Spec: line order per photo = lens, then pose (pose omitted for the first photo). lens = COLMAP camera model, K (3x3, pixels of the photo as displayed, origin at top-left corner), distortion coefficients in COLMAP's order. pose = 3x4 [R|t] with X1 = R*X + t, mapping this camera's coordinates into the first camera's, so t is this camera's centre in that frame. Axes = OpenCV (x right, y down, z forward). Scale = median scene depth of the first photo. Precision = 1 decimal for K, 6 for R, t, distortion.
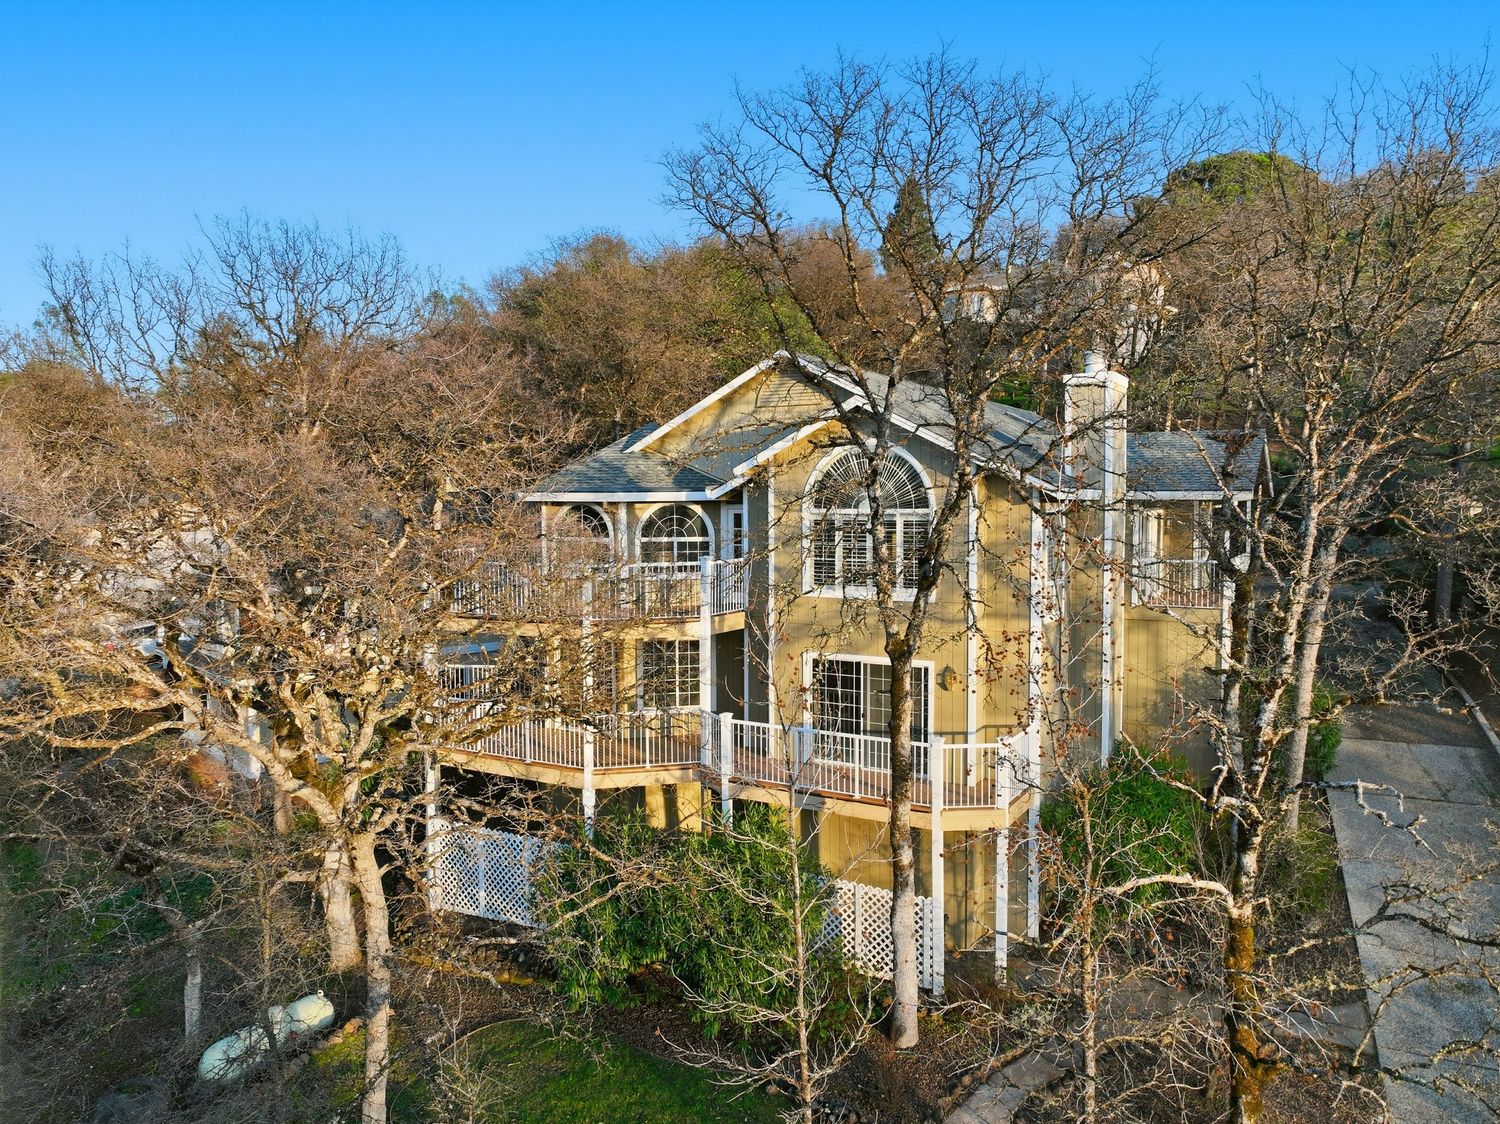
lens RADIAL K [[1064.8, 0, 751.2], [0, 1064.8, 559.3], [0, 0, 1]] dist [-0.000122, 0.015502]
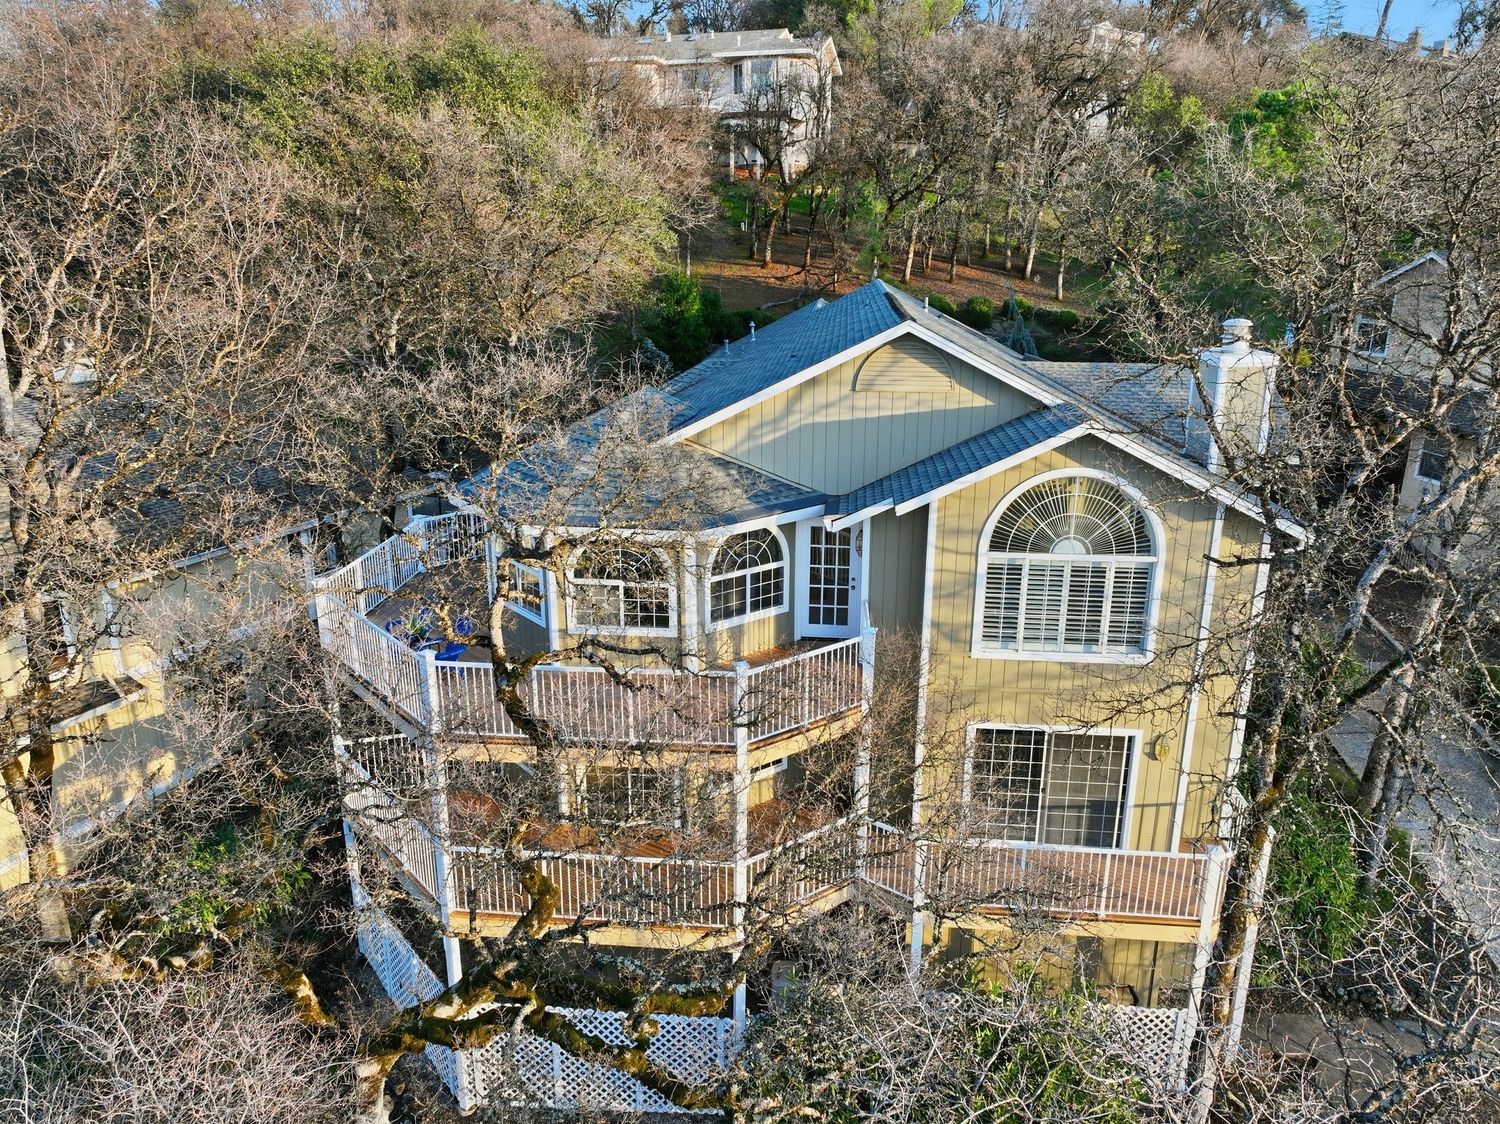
lens RADIAL K [[1064.8, 0, 747.3], [0, 1064.8, 566.1], [0, 0, 1]] dist [-0.000122, 0.015502]
pose [[0.909366, -0.113859, 0.400113, -0.398560], [0.016183, 0.970769, 0.239469, -0.216495], [-0.415683, -0.211290, 0.884627, 0.370987]]
